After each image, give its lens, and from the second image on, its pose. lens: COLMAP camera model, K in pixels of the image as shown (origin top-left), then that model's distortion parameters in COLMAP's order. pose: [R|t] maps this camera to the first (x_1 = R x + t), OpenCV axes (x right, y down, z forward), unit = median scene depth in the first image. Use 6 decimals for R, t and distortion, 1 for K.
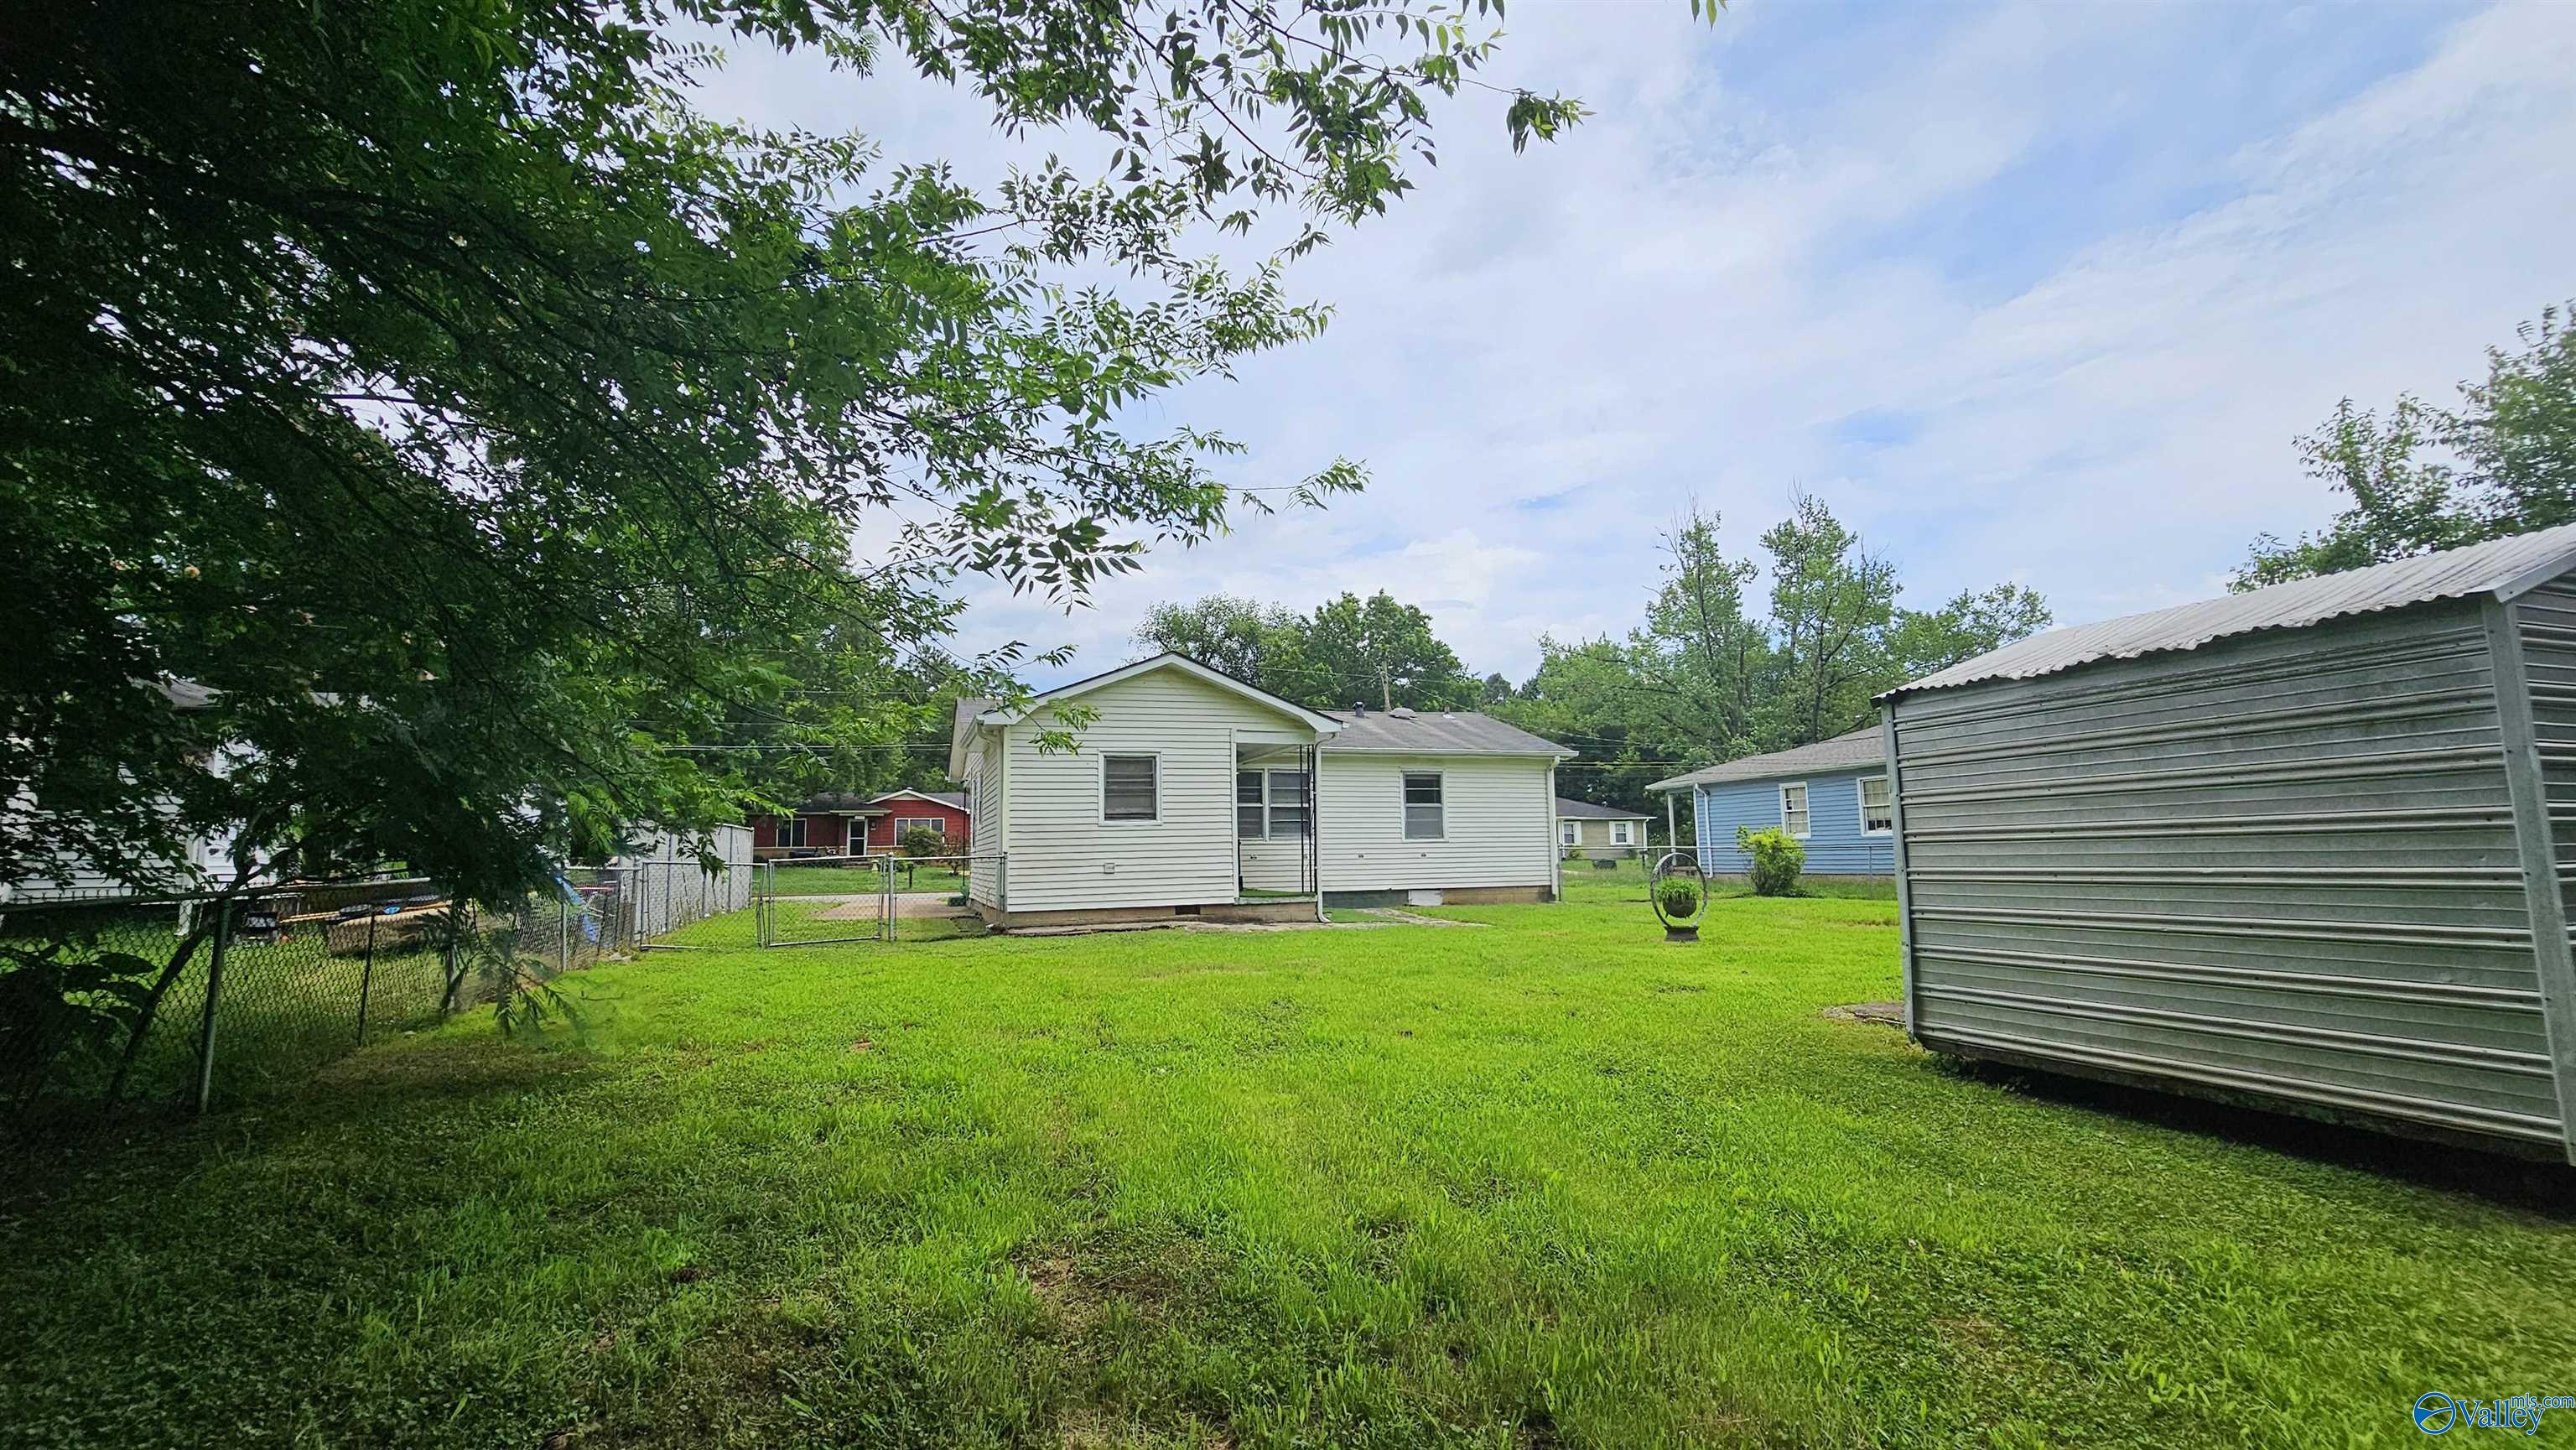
lens RADIAL K [[1056.2, 0, 1276.2], [0, 1056.2, 726.9], [0, 0, 1]] dist [-0.000242, -0.000140]
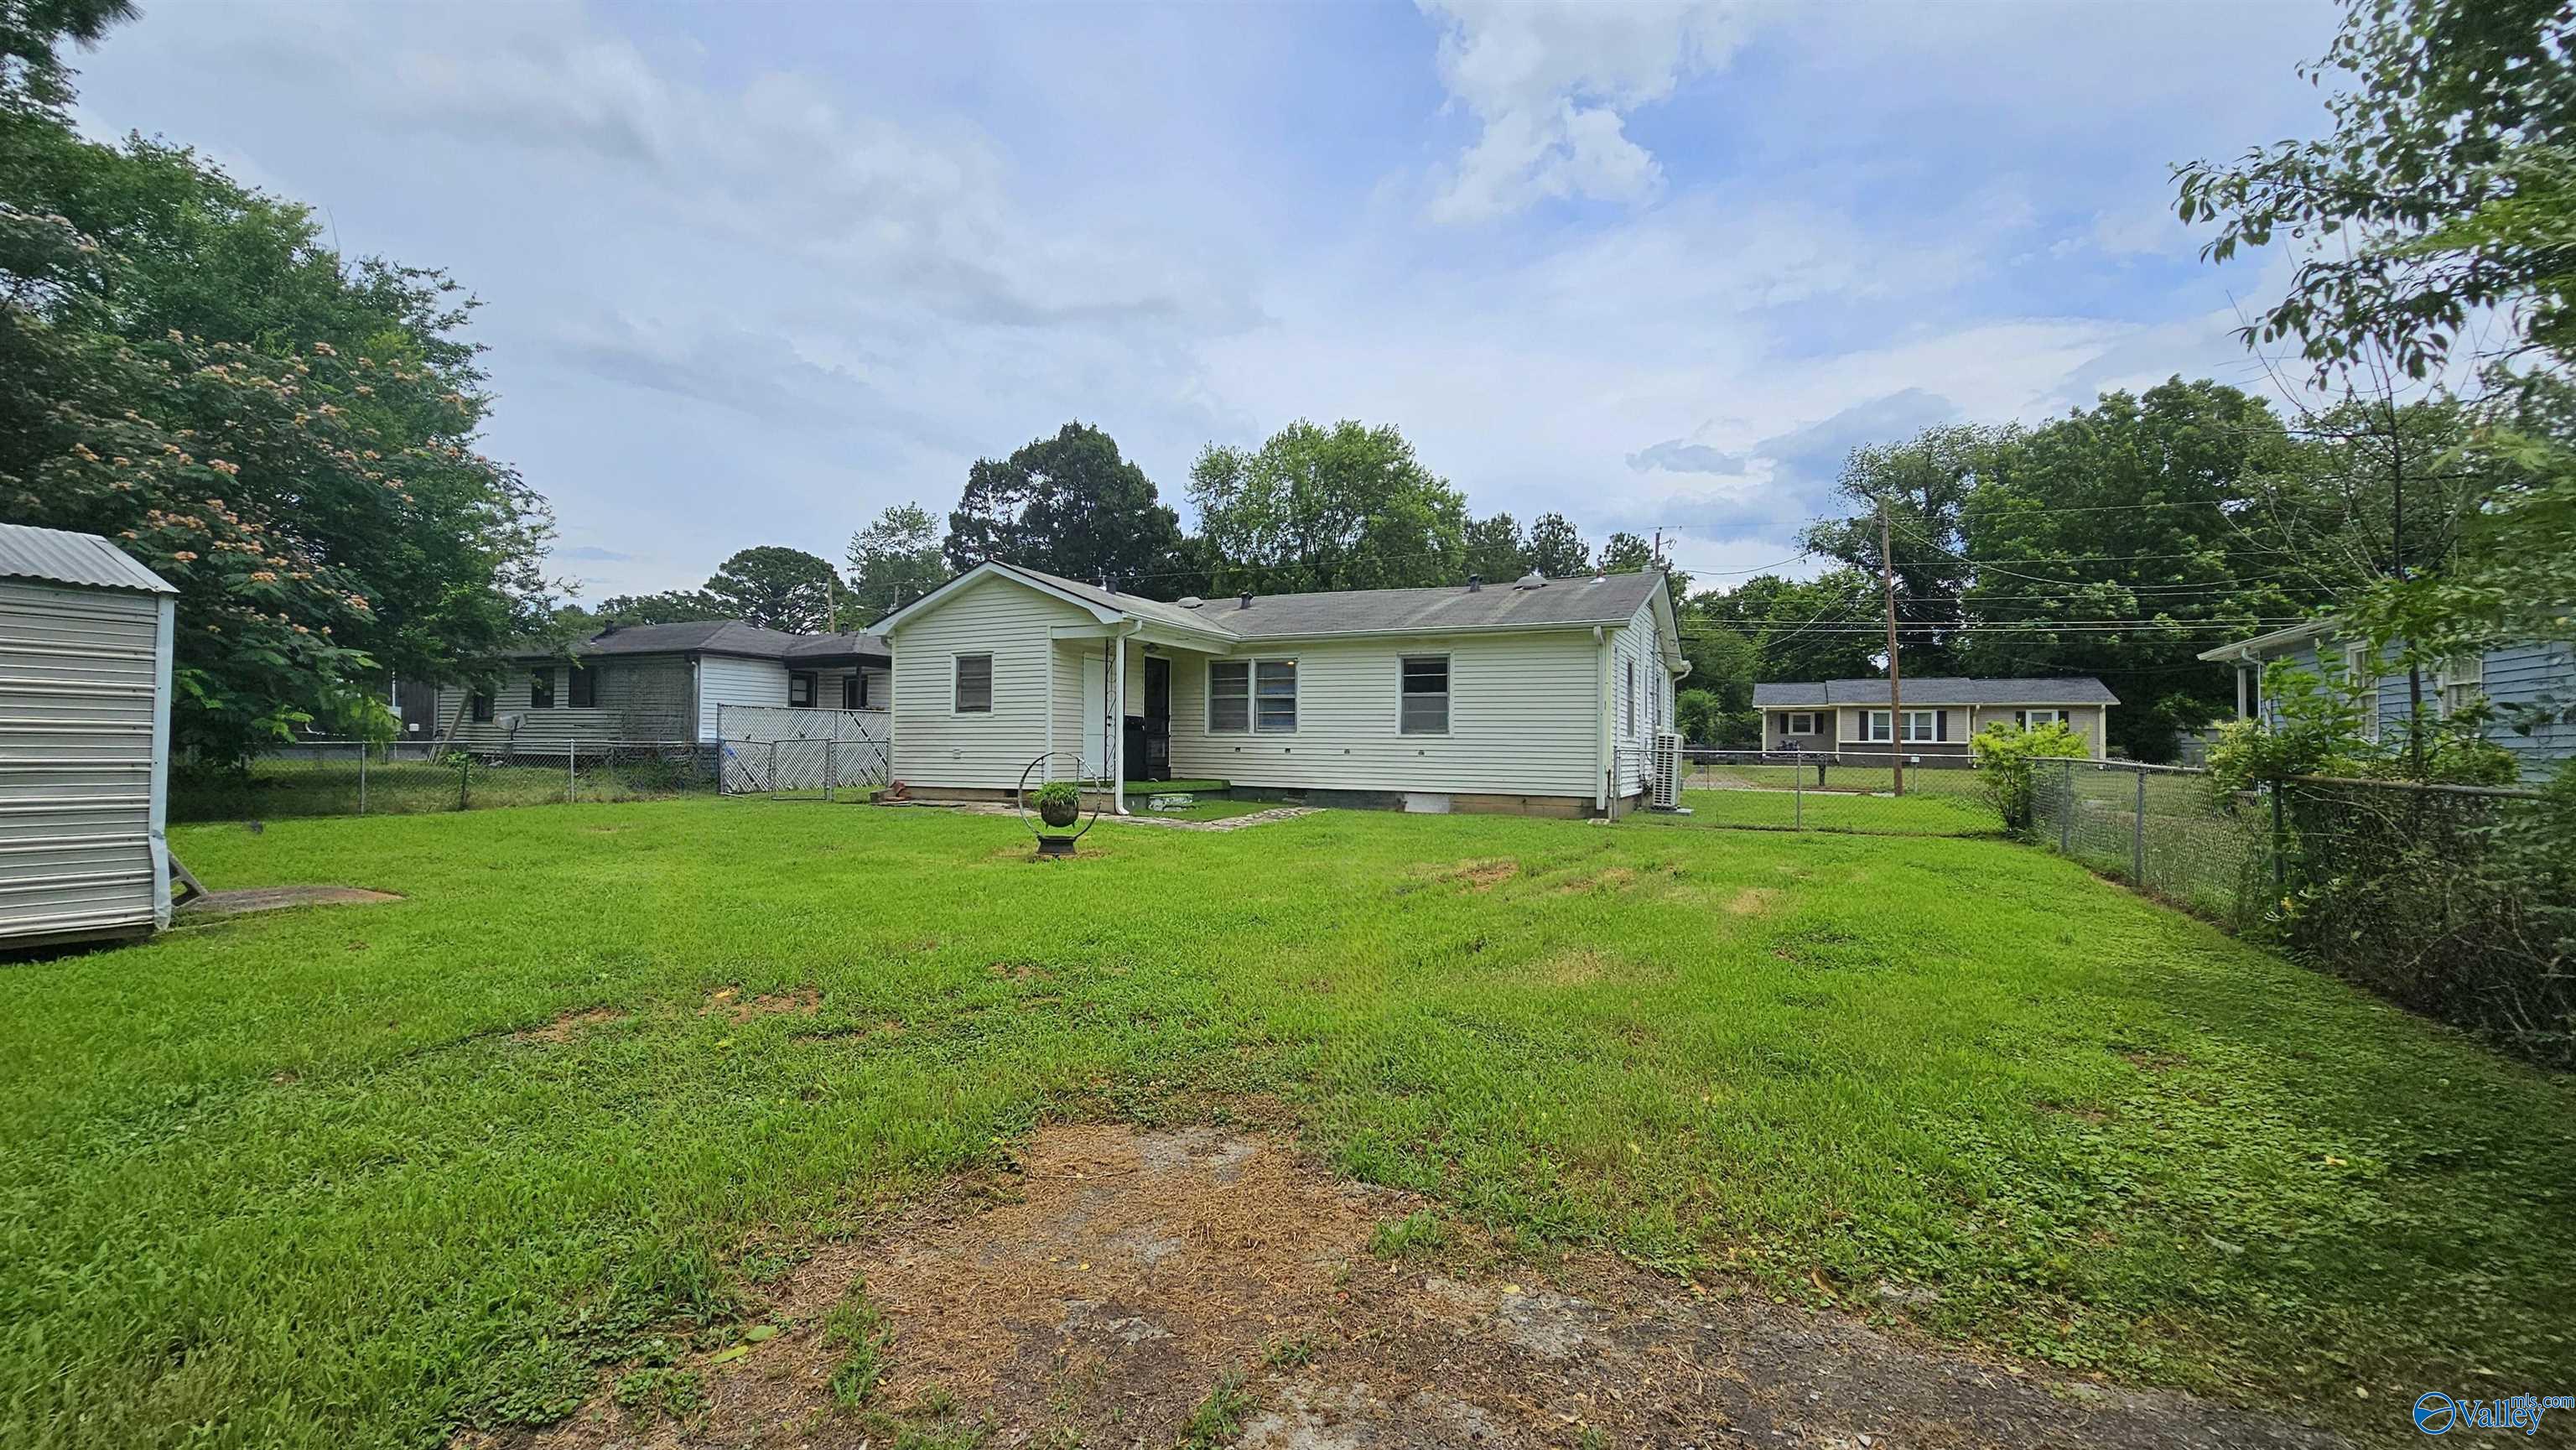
lens RADIAL K [[1056.2, 0, 1276.2], [0, 1056.2, 726.9], [0, 0, 1]] dist [-0.000242, -0.000140]
pose [[0.708589, 0.011212, -0.705532, 0.665353], [0.062629, 0.994928, 0.078711, 0.025885], [0.702836, -0.099960, 0.704293, 0.320413]]
